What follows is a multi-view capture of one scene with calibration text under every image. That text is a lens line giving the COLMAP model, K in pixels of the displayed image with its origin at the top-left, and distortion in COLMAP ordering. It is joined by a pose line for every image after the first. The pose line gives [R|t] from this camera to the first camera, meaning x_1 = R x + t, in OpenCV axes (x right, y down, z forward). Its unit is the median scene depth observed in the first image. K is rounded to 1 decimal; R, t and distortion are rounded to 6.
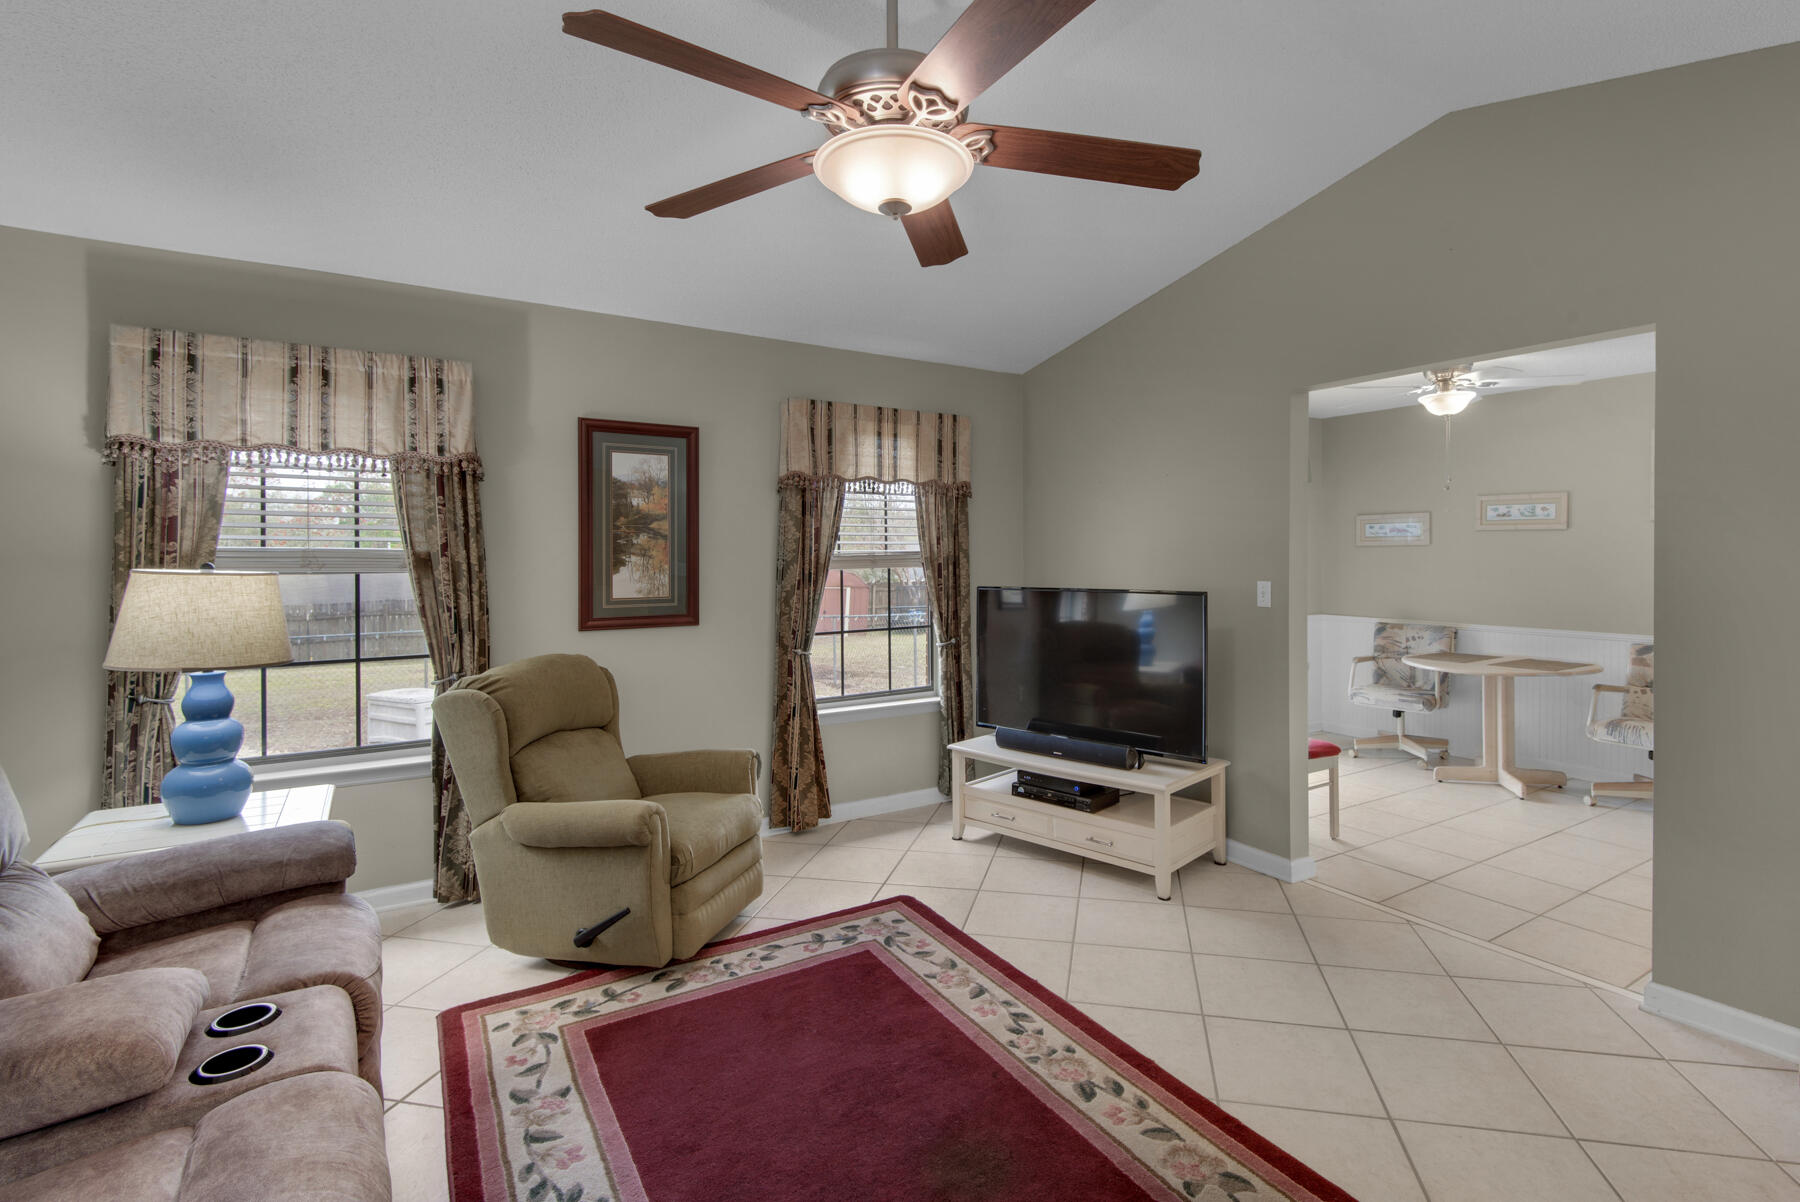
lens RADIAL K [[854.0, 0, 955.3], [0, 854.0, 558.2], [0, 0, 1]] dist [0.021116, -0.012624]
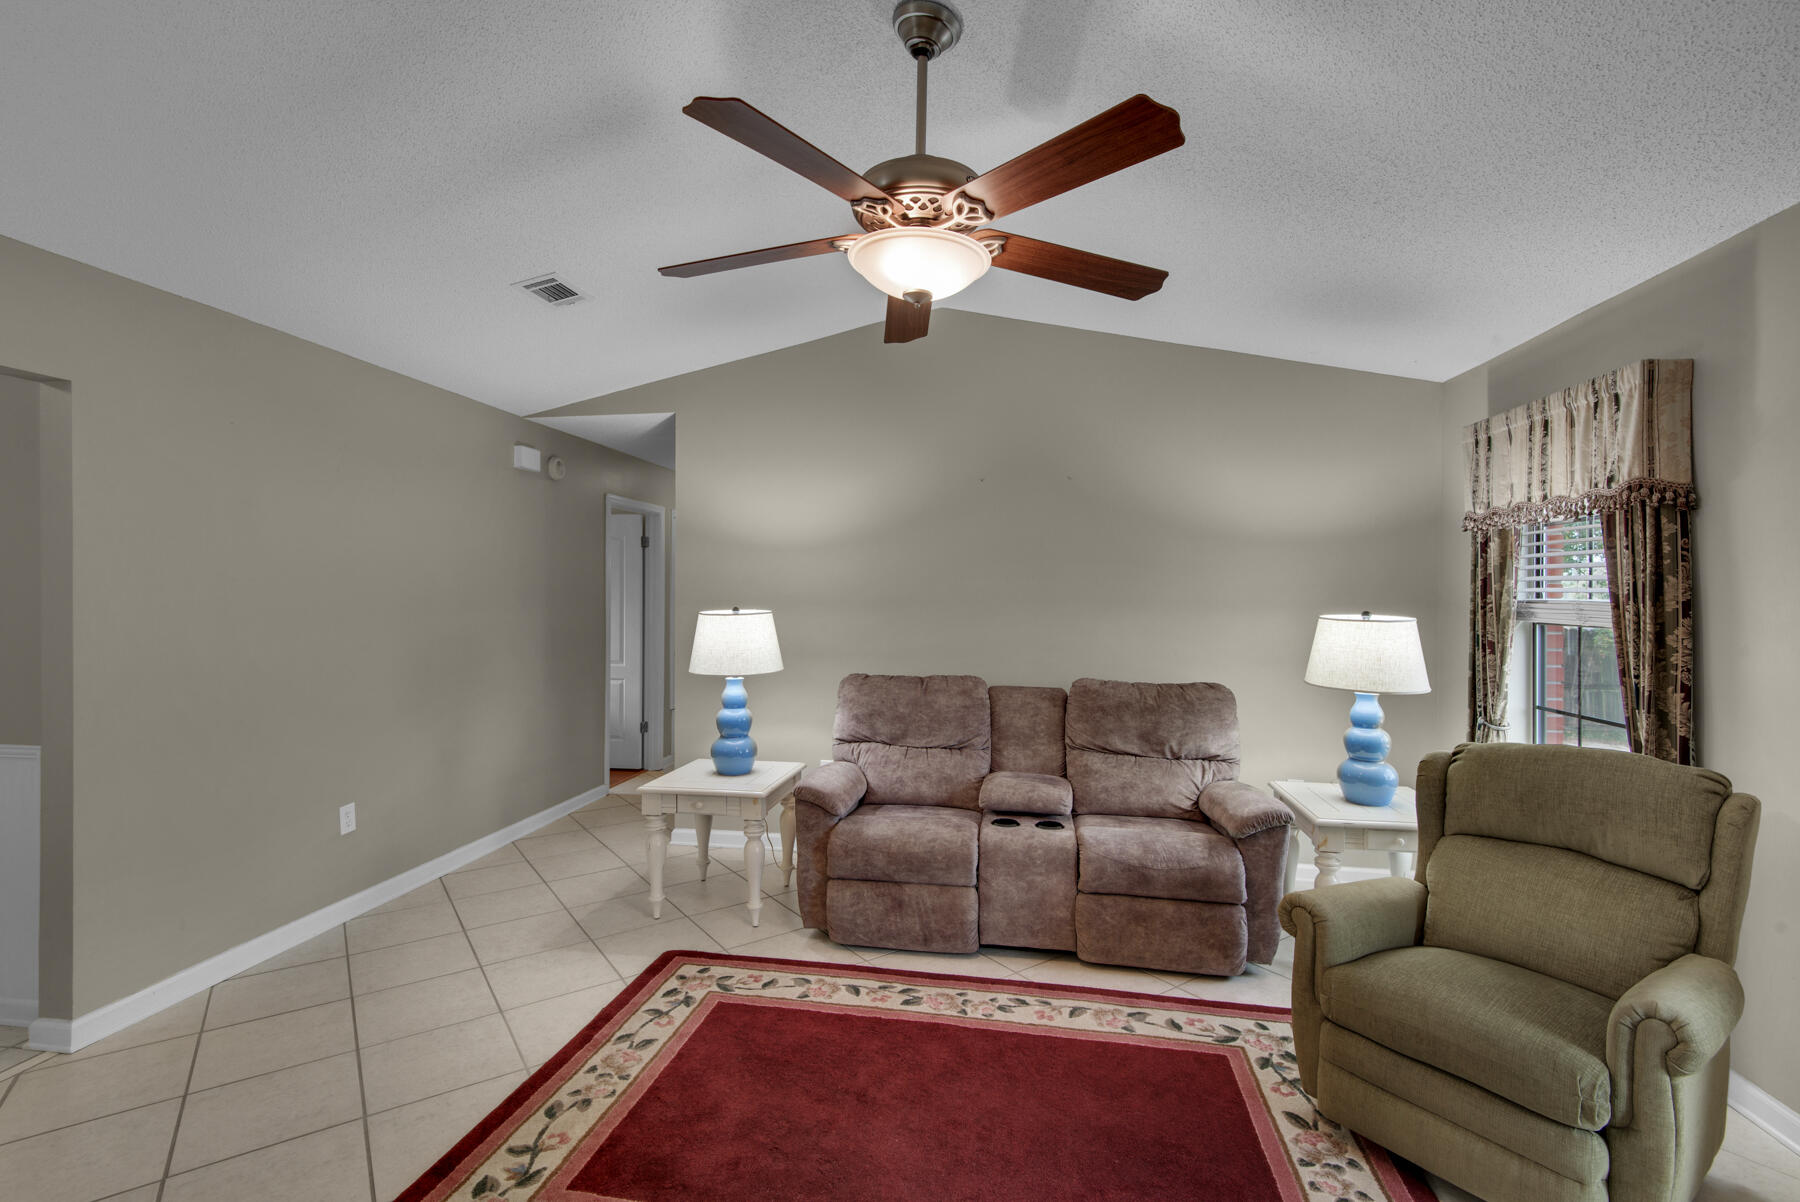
lens RADIAL K [[819.8, 0, 894.7], [0, 819.8, 594.2], [0, 0, 1]] dist [0.025381, -0.013137]
pose [[-0.680401, -0.004509, -0.732827, 0.424634], [-0.011619, 0.999922, 0.004635, -0.013172], [0.732748, 0.011669, -0.680400, 0.990296]]
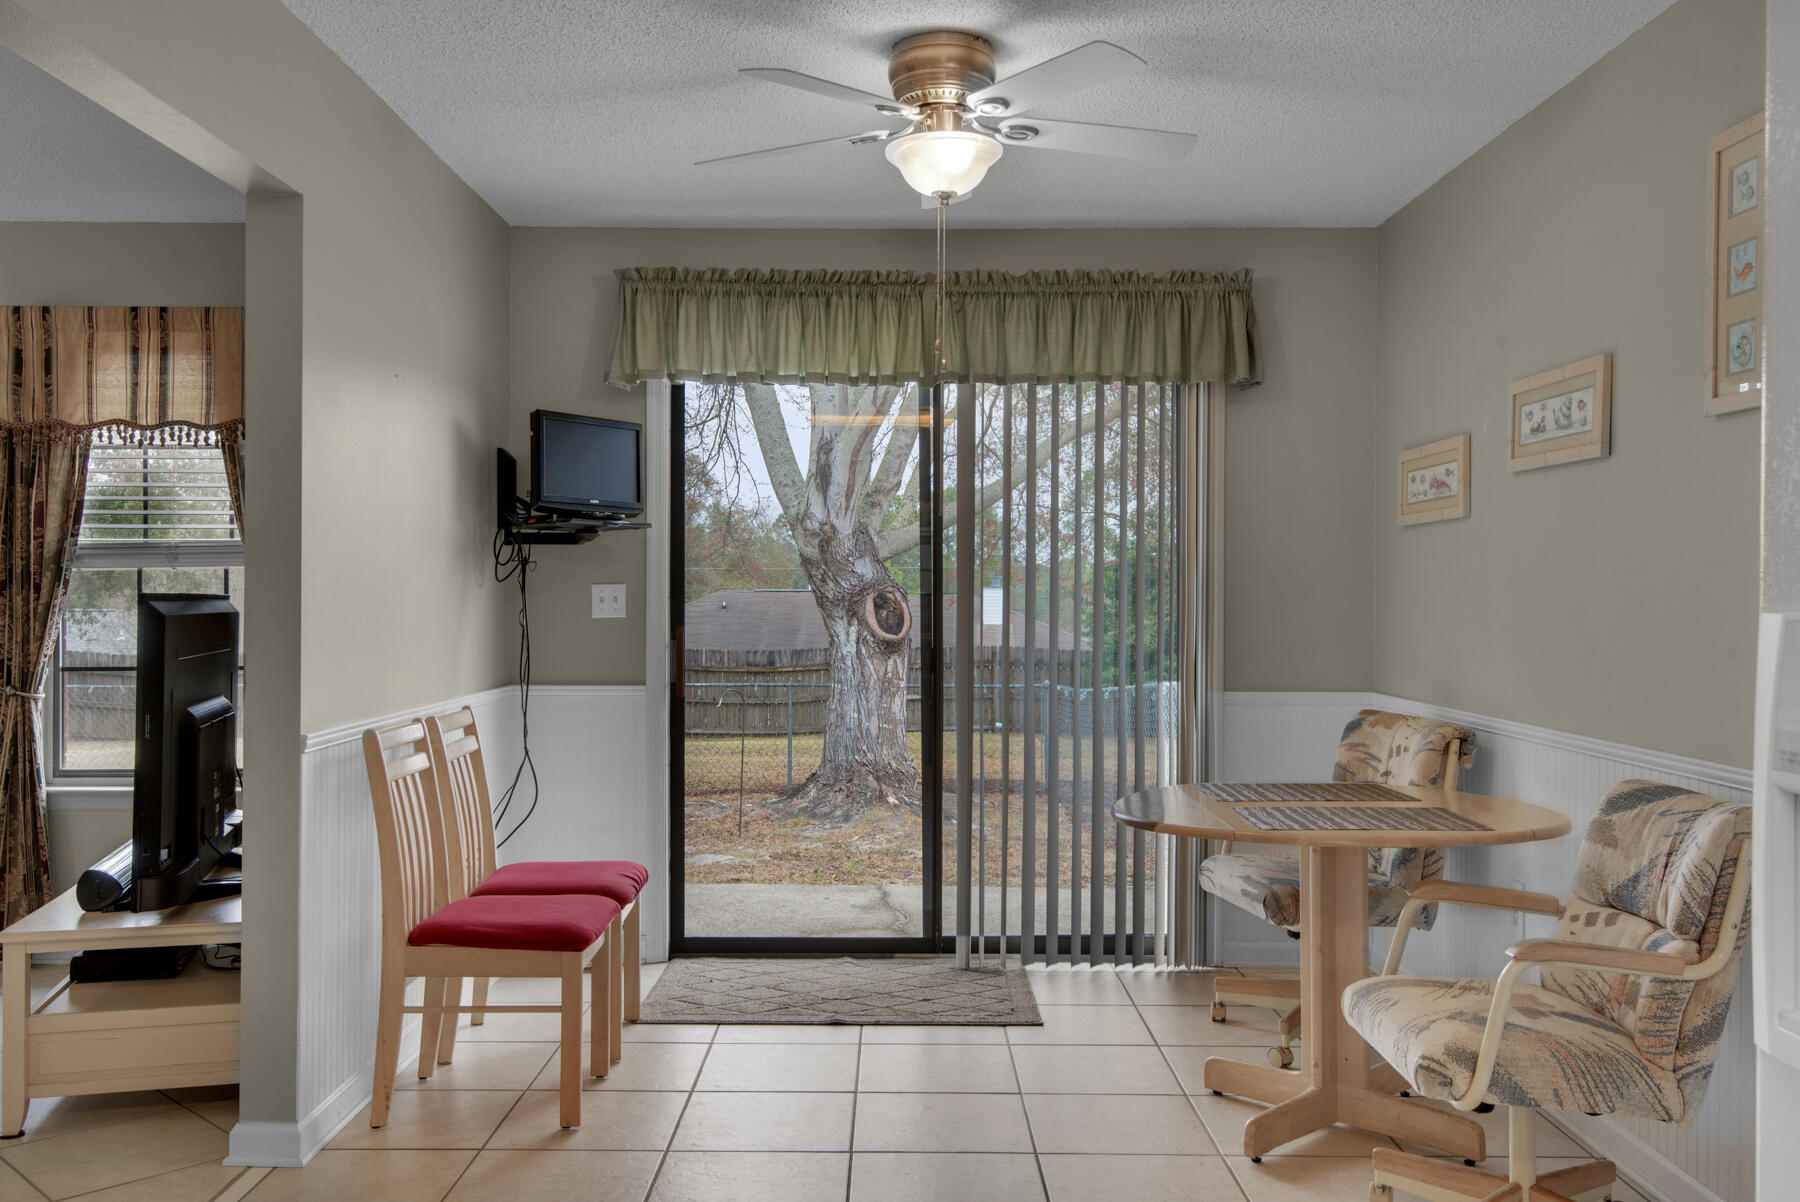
lens RADIAL K [[1523.0, 0, 910.2], [0, 1523.0, 593.5], [0, 0, 1]] dist [-0.000537, 0.008393]
pose [[0.835036, 0.002876, -0.550188, 1.266754], [-0.006582, 0.999967, -0.004763, 0.043160], [0.550156, 0.007599, 0.835027, 0.484341]]
